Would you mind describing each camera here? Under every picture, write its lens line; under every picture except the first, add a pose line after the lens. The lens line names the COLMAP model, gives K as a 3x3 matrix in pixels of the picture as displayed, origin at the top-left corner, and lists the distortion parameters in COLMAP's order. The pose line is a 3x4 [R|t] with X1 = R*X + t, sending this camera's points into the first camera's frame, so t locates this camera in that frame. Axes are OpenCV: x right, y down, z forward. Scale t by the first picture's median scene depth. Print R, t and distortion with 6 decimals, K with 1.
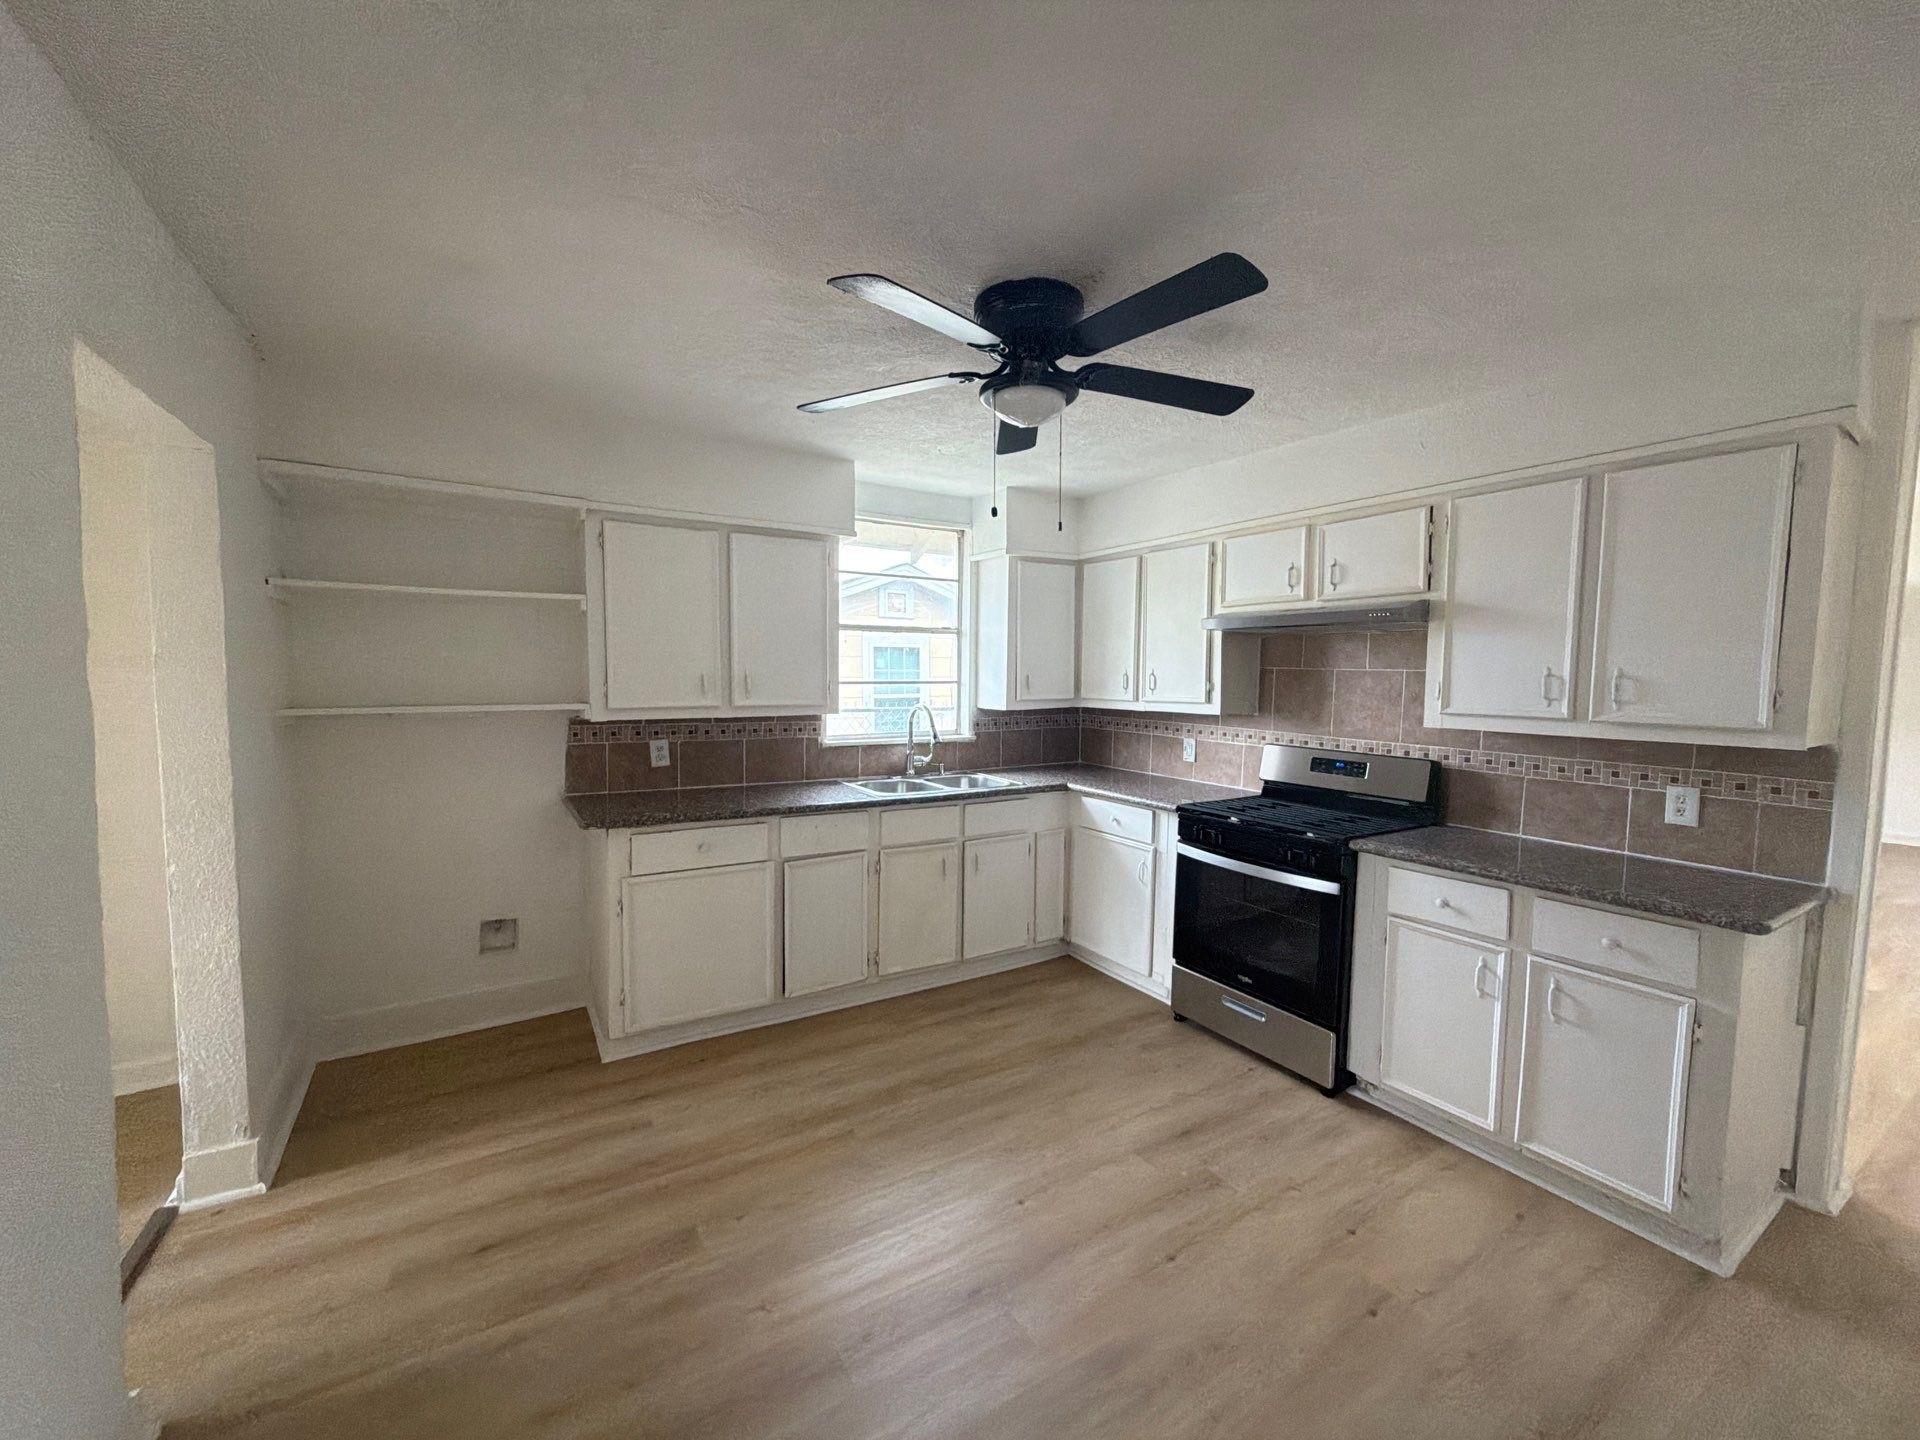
lens RADIAL K [[774.4, 0, 947.1], [0, 774.4, 729.4], [0, 0, 1]] dist [0.008034, 0.000299]
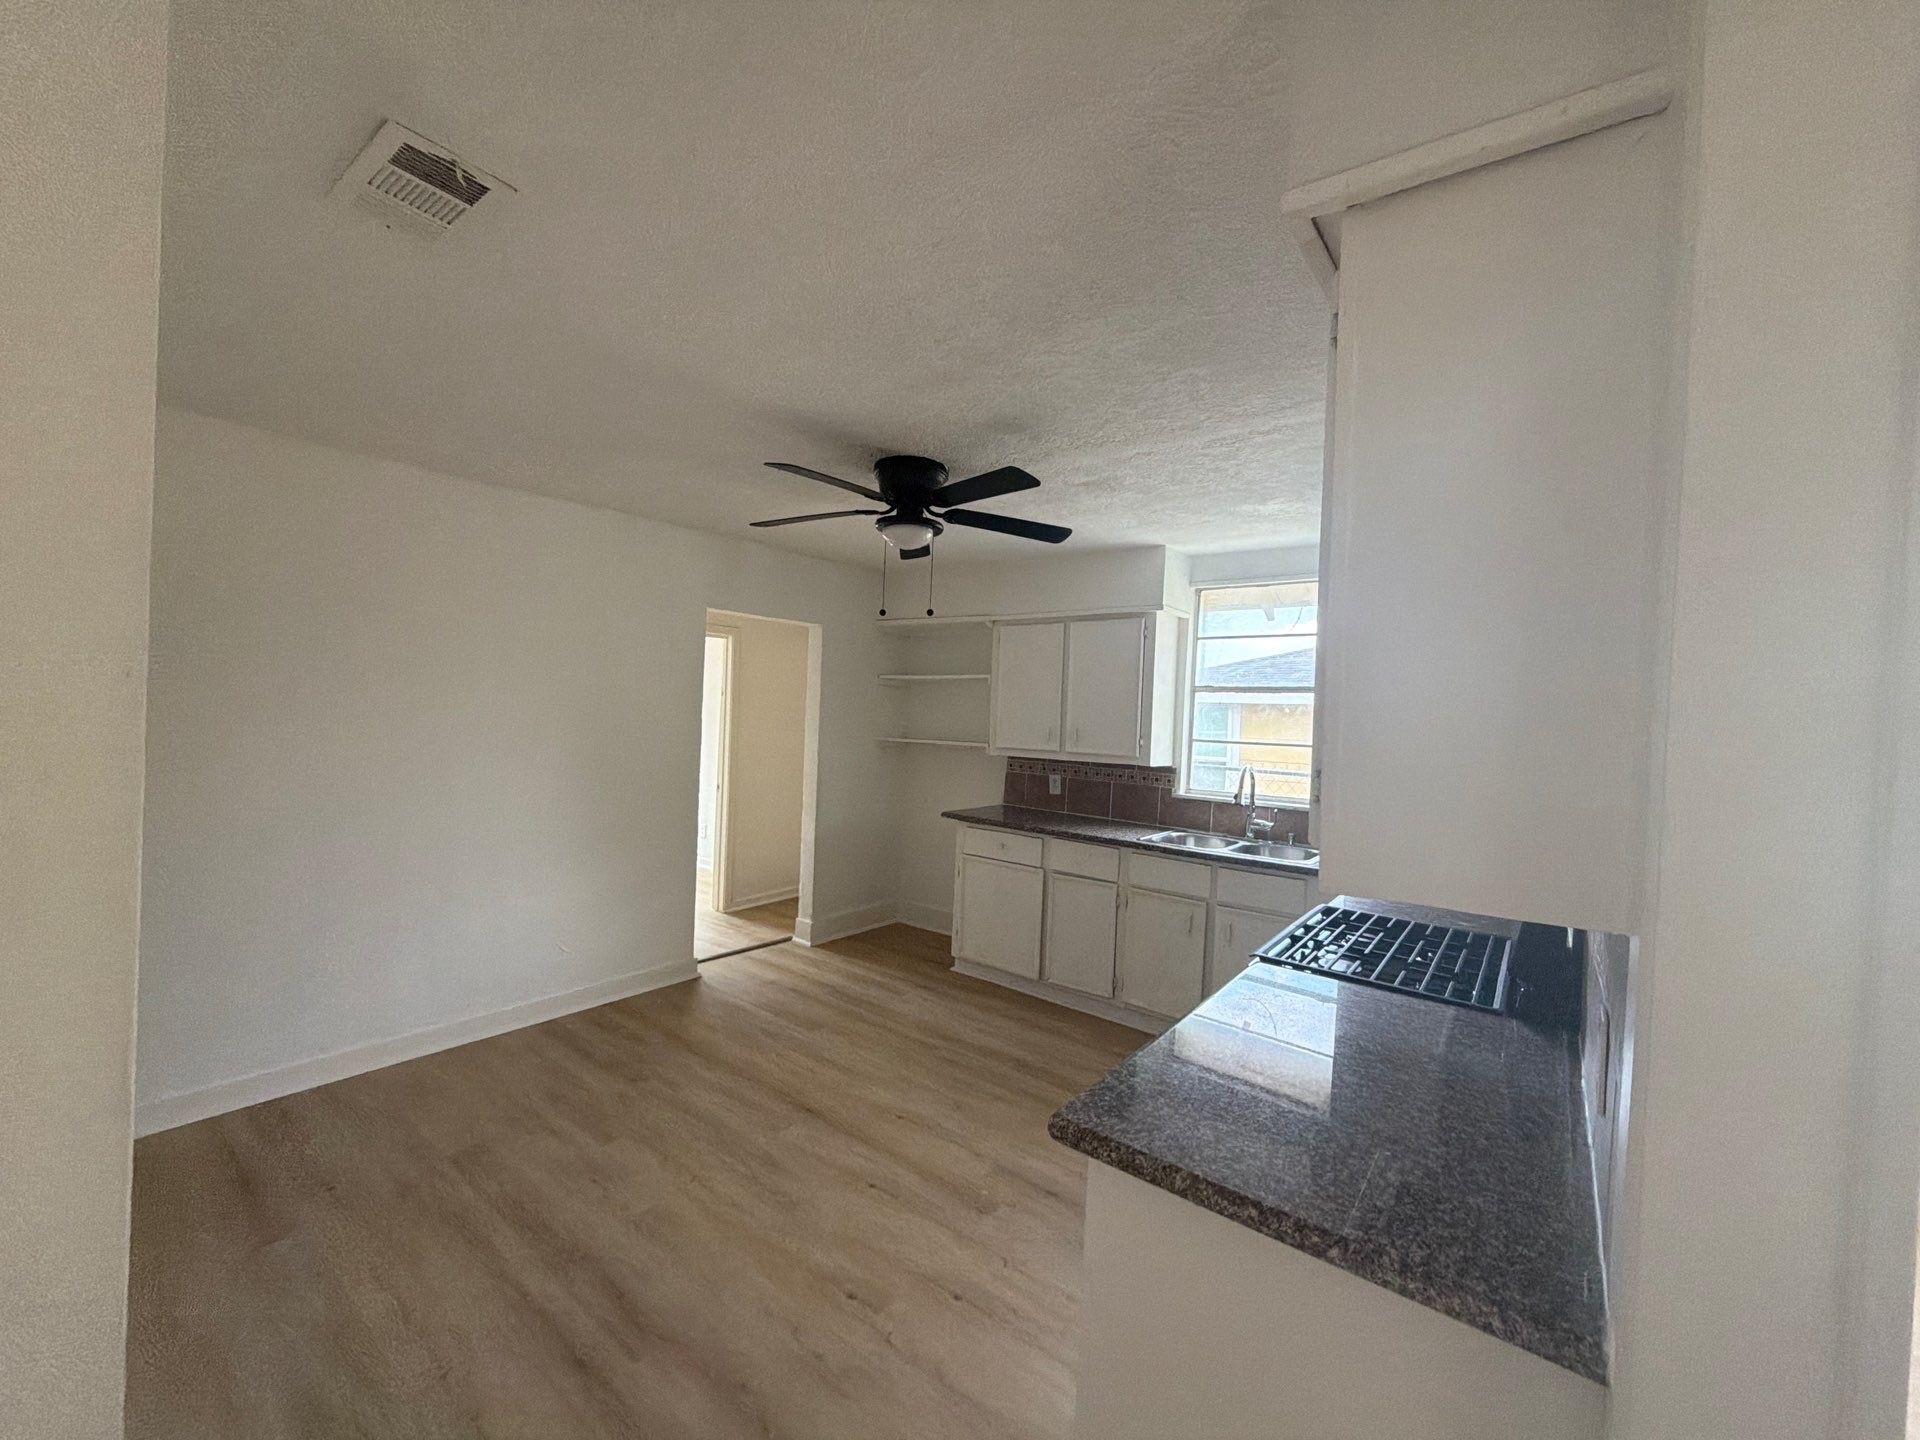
lens RADIAL K [[774.4, 0, 970.4], [0, 774.4, 723.3], [0, 0, 1]] dist [0.008034, 0.000299]
pose [[0.348752, 0.012498, -0.937132, 1.010466], [-0.108648, 0.993709, -0.027181, -0.027483], [0.930896, 0.111297, 0.347916, 0.425277]]
